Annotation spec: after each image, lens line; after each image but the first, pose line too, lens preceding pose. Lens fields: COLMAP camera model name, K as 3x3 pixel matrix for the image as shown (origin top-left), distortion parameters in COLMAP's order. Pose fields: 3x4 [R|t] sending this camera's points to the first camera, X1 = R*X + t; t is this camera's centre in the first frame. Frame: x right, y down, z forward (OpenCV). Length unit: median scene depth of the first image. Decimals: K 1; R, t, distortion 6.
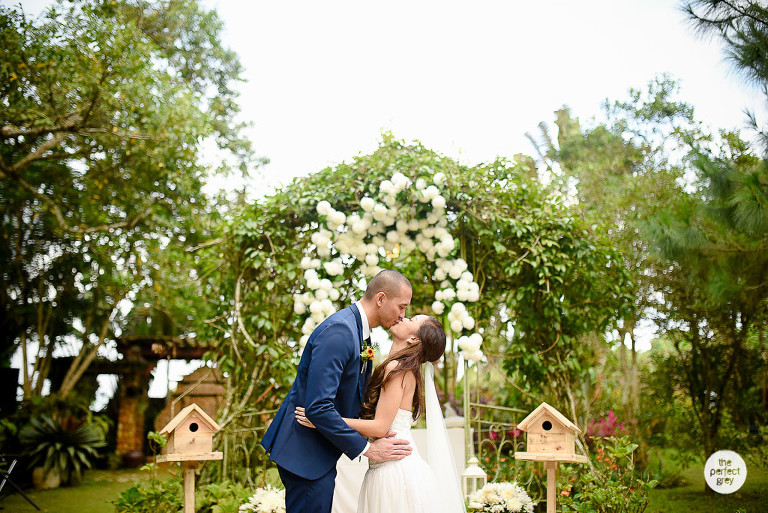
lens RADIAL K [[755.6, 0, 383.3], [0, 755.6, 250.0], [0, 0, 1]] dist [-0.031140, 0.000000]
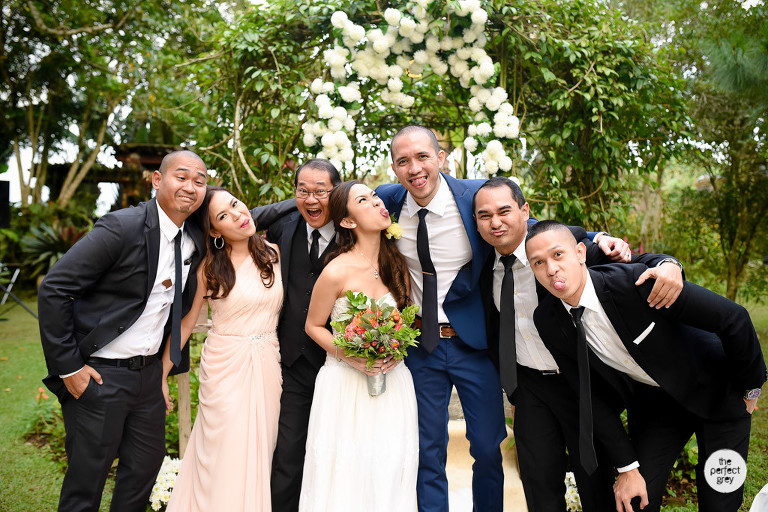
lens RADIAL K [[755.6, 0, 384.1], [0, 755.6, 256.6], [0, 0, 1]] dist [-0.031140, 0.000000]
pose [[0.999545, 0.030162, -0.000796, -0.020715], [-0.028899, 0.964597, 0.262139, -0.022024], [0.008675, -0.261997, 0.965030, 0.134286]]
